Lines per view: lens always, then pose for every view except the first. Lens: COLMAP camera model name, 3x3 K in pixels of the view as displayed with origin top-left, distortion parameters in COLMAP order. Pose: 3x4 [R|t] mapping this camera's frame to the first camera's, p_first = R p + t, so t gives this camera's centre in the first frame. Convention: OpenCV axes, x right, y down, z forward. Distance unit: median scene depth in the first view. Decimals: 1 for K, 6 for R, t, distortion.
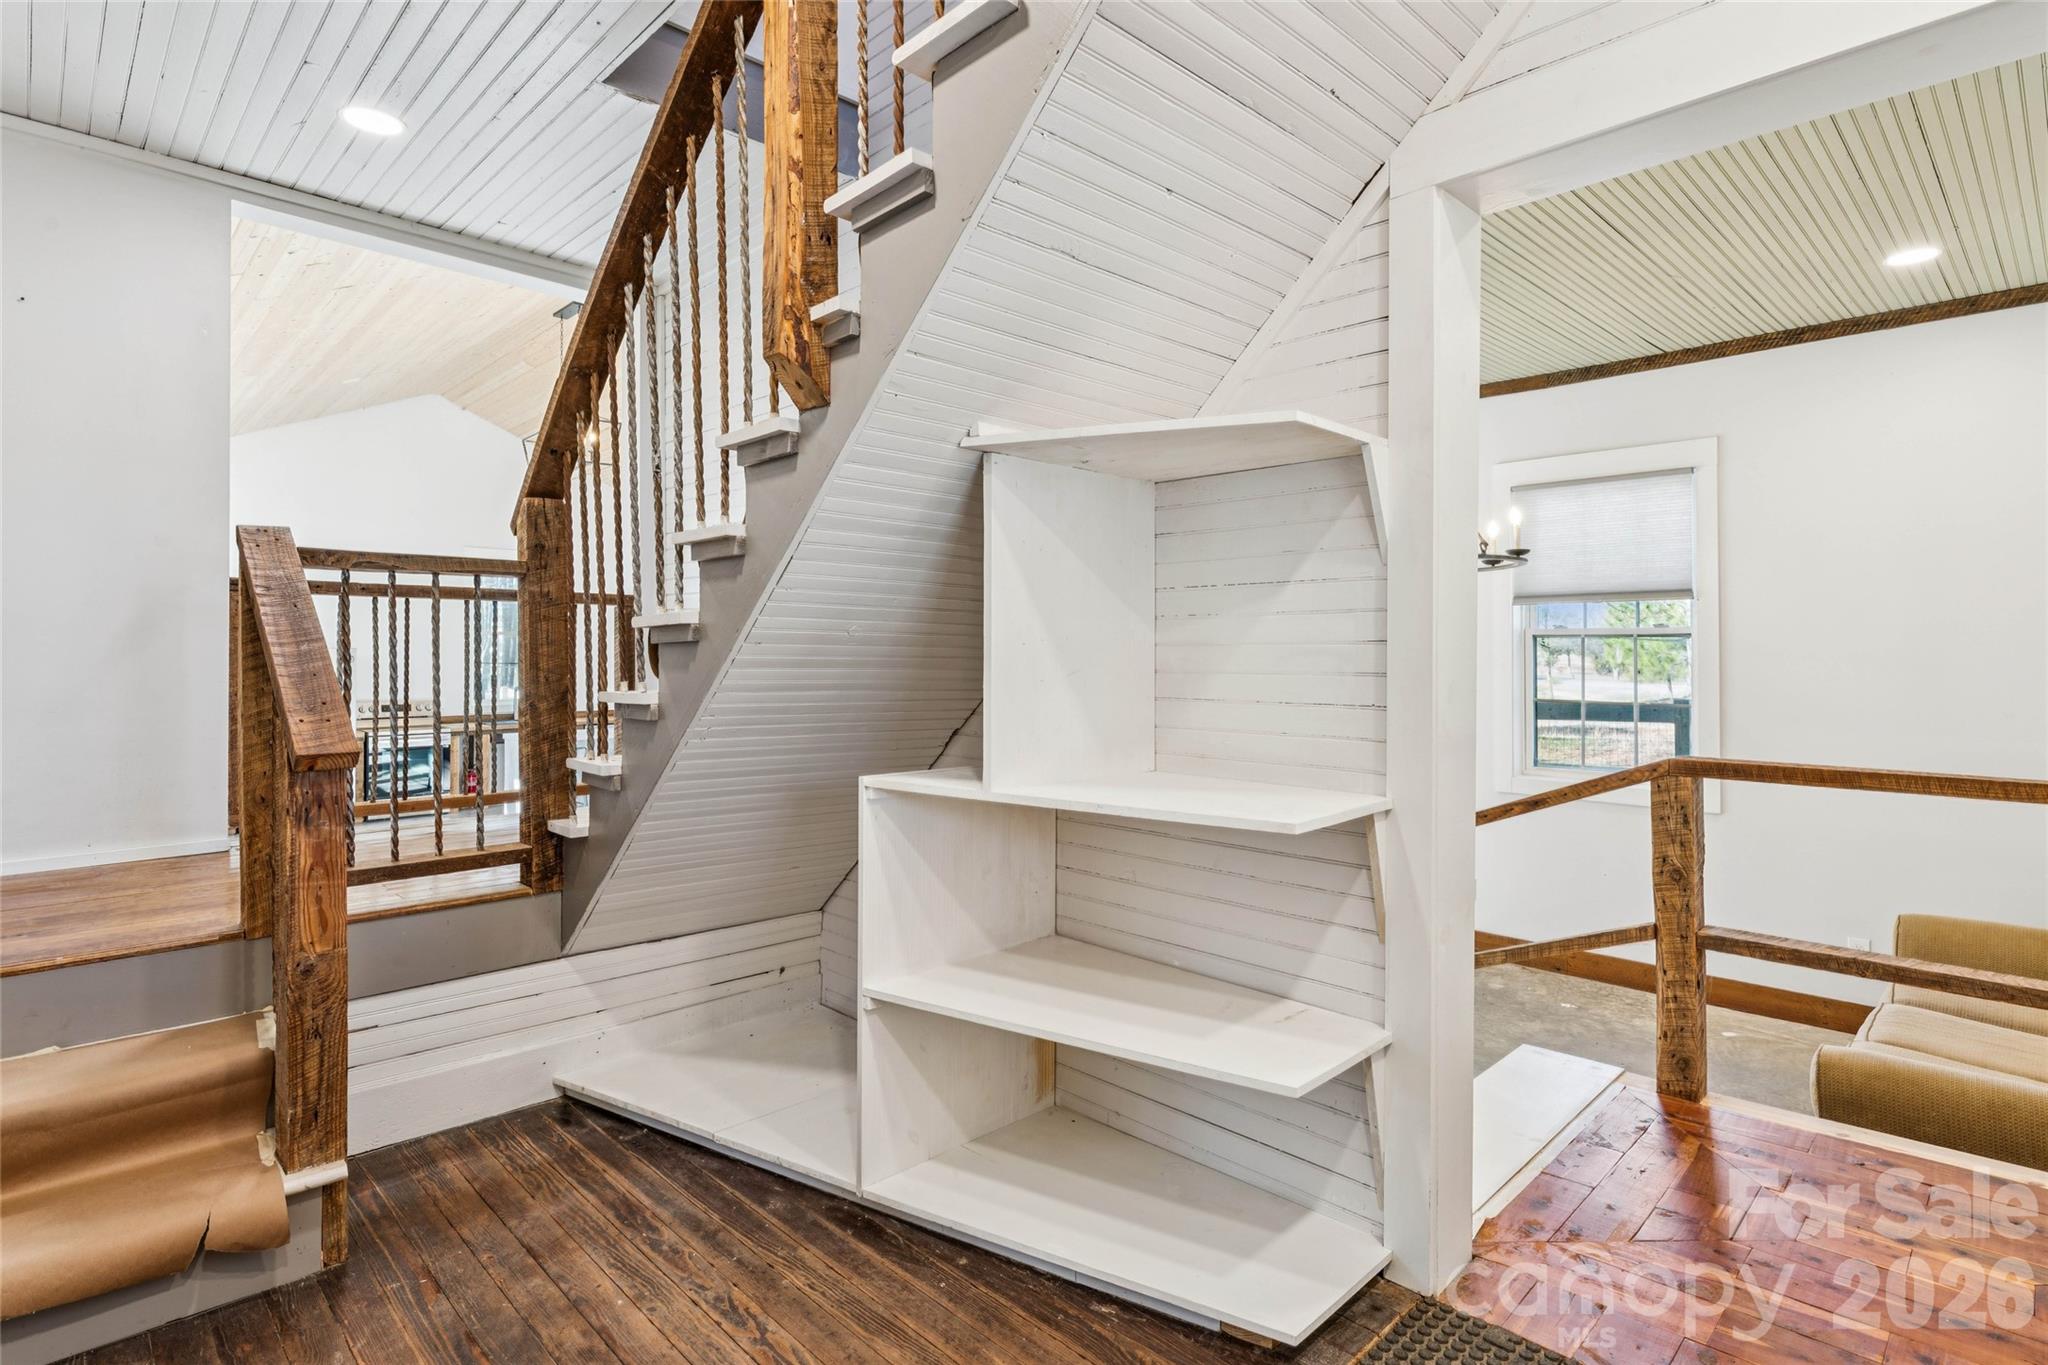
lens RADIAL K [[1029.4, 0, 1017.5], [0, 1029.4, 639.8], [0, 0, 1]] dist [0.001683, 0.000571]
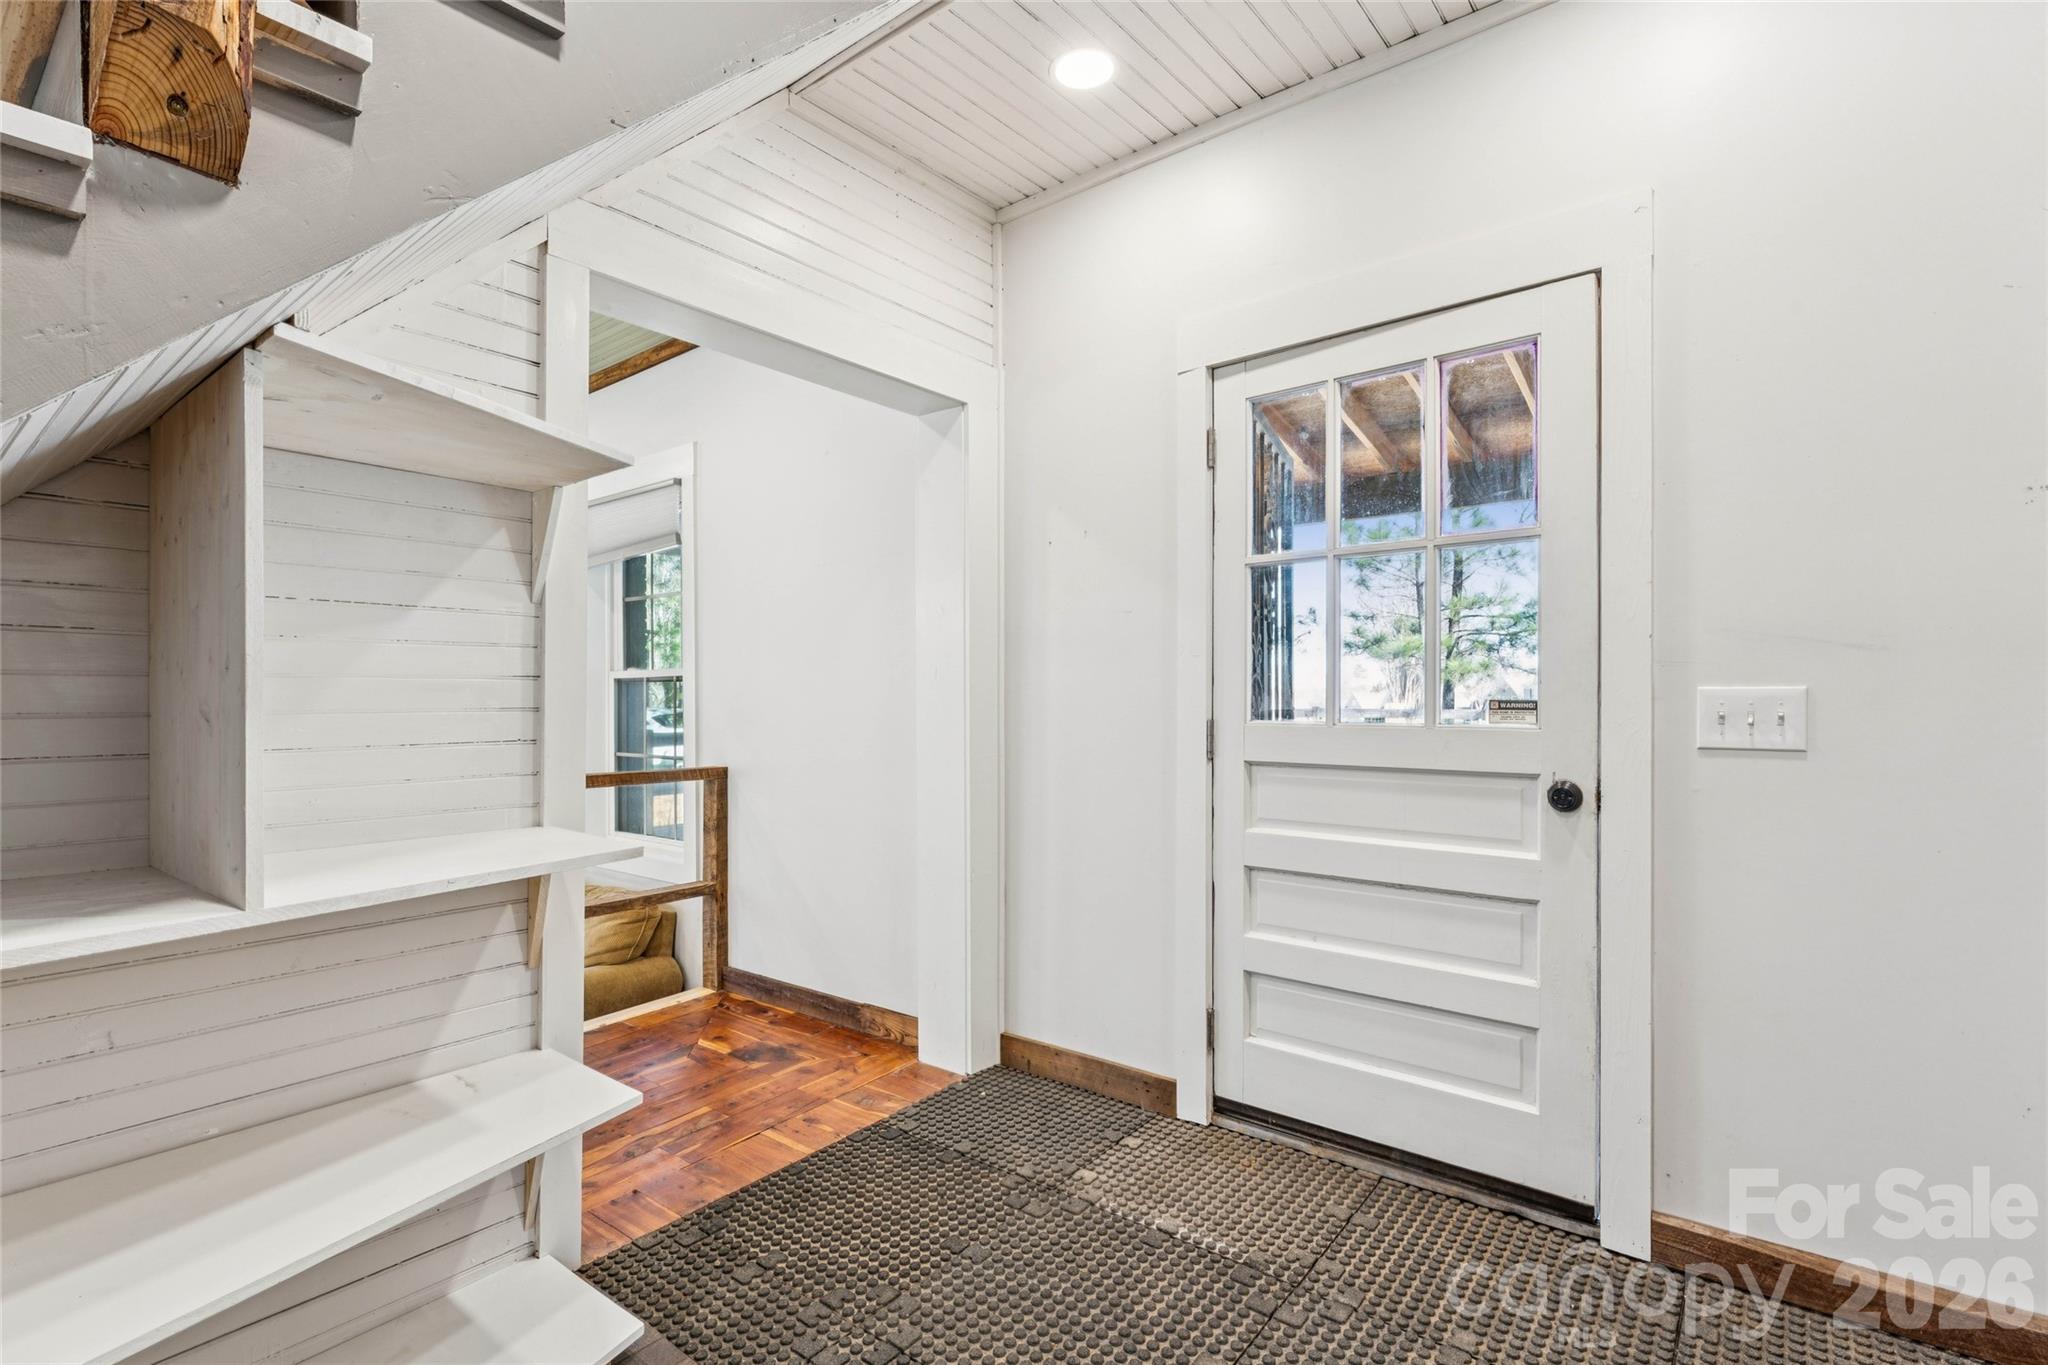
lens RADIAL K [[954.0, 0, 1028.3], [0, 954.0, 697.7], [0, 0, 1]] dist [0.000081, -0.000607]
pose [[-0.128697, 0.000952, 0.991684, -0.636830], [-0.009116, 0.999956, -0.002143, 0.019320], [-0.991642, -0.009316, -0.128682, 0.613704]]
